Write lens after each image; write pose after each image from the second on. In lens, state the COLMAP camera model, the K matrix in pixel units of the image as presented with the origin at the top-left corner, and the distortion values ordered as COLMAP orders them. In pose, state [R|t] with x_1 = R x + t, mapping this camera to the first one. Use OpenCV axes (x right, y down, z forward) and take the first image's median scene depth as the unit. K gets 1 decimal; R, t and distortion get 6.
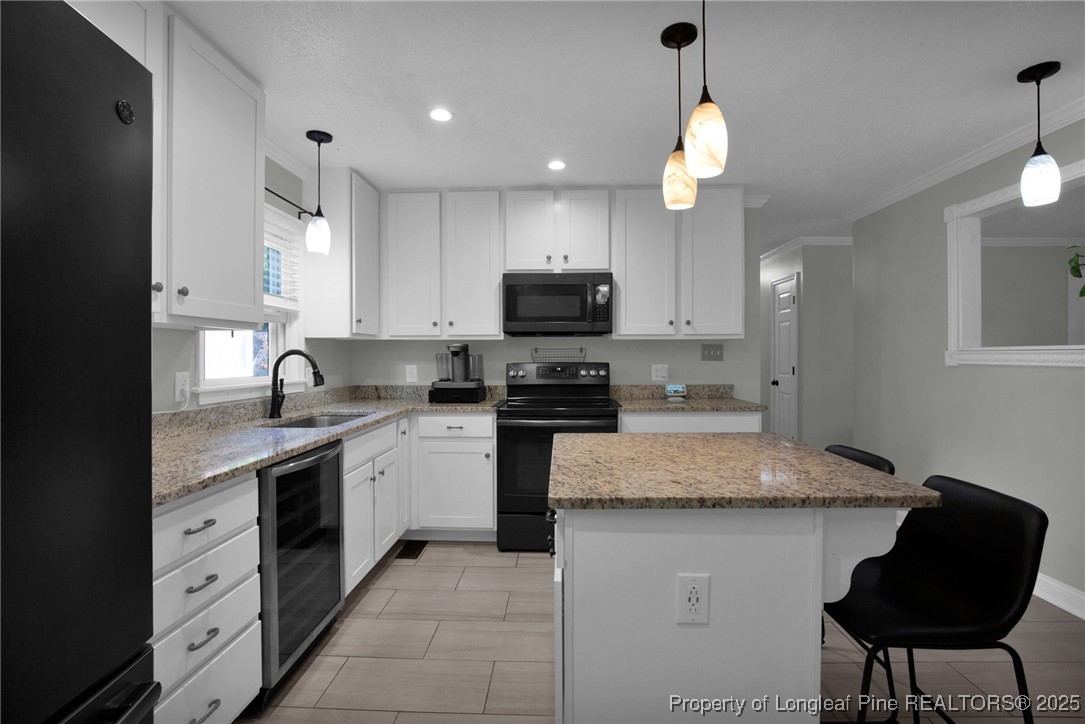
lens RADIAL K [[504.1, 0, 541.0], [0, 504.1, 358.5], [0, 0, 1]] dist [-0.021447, -0.000018]
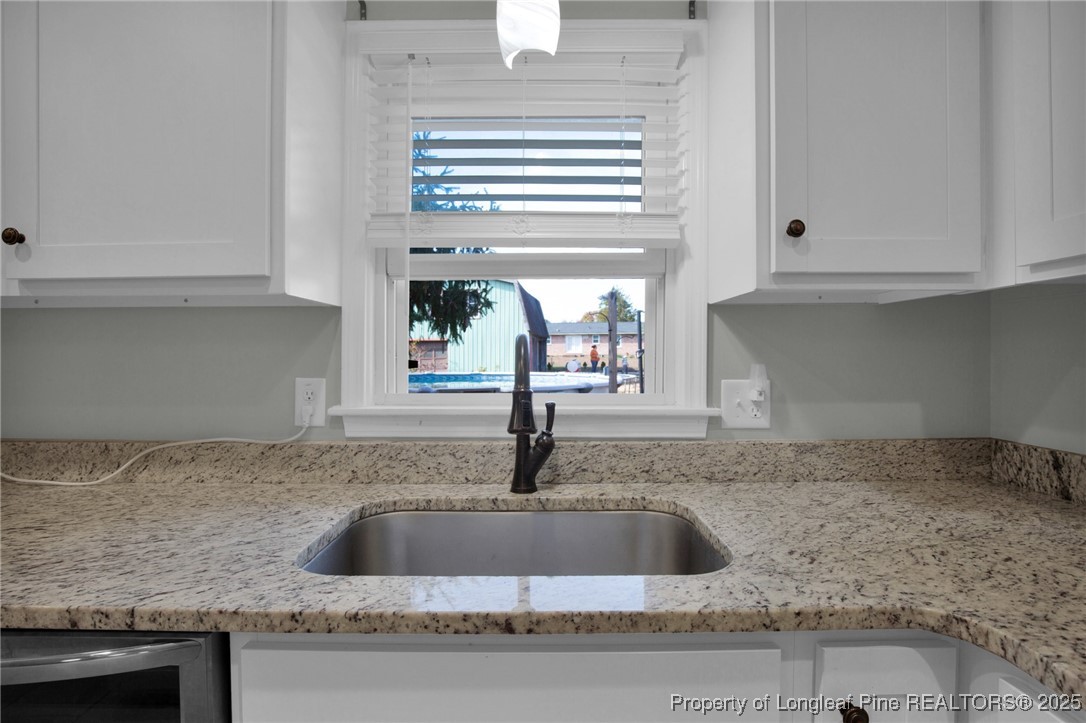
lens RADIAL K [[504.5, 0, 541.5], [0, 504.5, 358.0], [0, 0, 1]] dist [-0.021447, -0.000018]
pose [[0.035957, 0.009860, -0.999305, -0.084744], [-0.001459, 0.999951, 0.009814, -0.002314], [0.999352, 0.001105, 0.035970, 0.985218]]
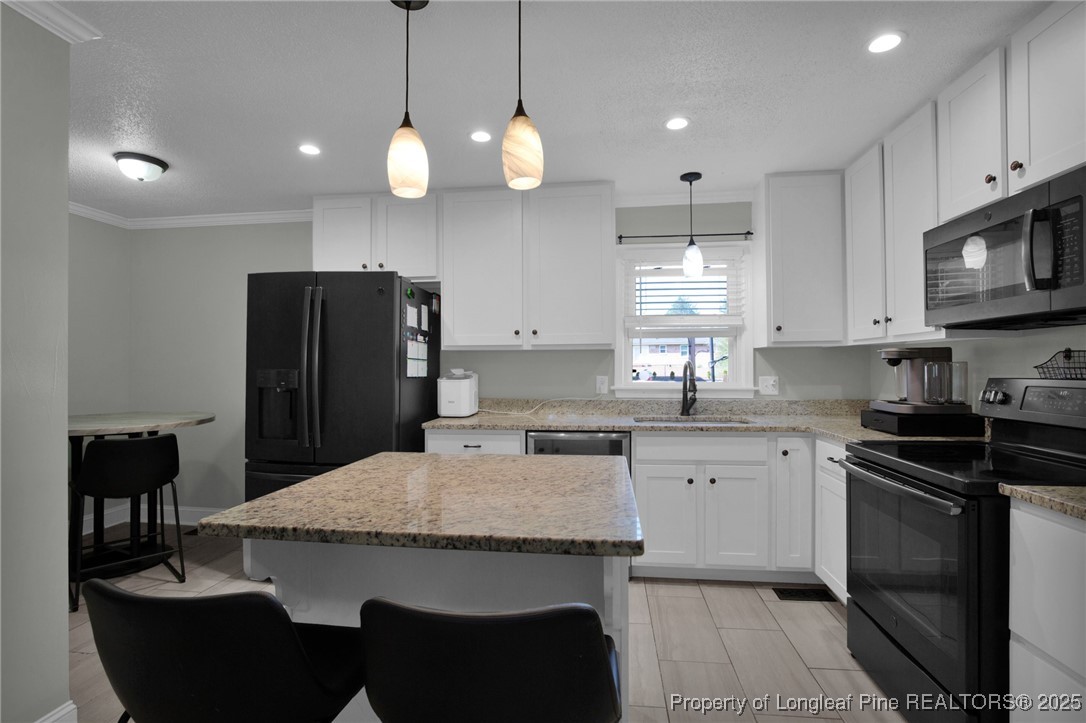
lens RADIAL K [[504.5, 0, 541.5], [0, 504.5, 358.0], [0, 0, 1]] dist [-0.021447, -0.000018]
pose [[-0.087596, -0.009676, -0.996109, 0.734245], [0.001720, 0.999950, -0.009865, -0.012081], [0.996155, -0.002578, -0.087575, 0.743722]]
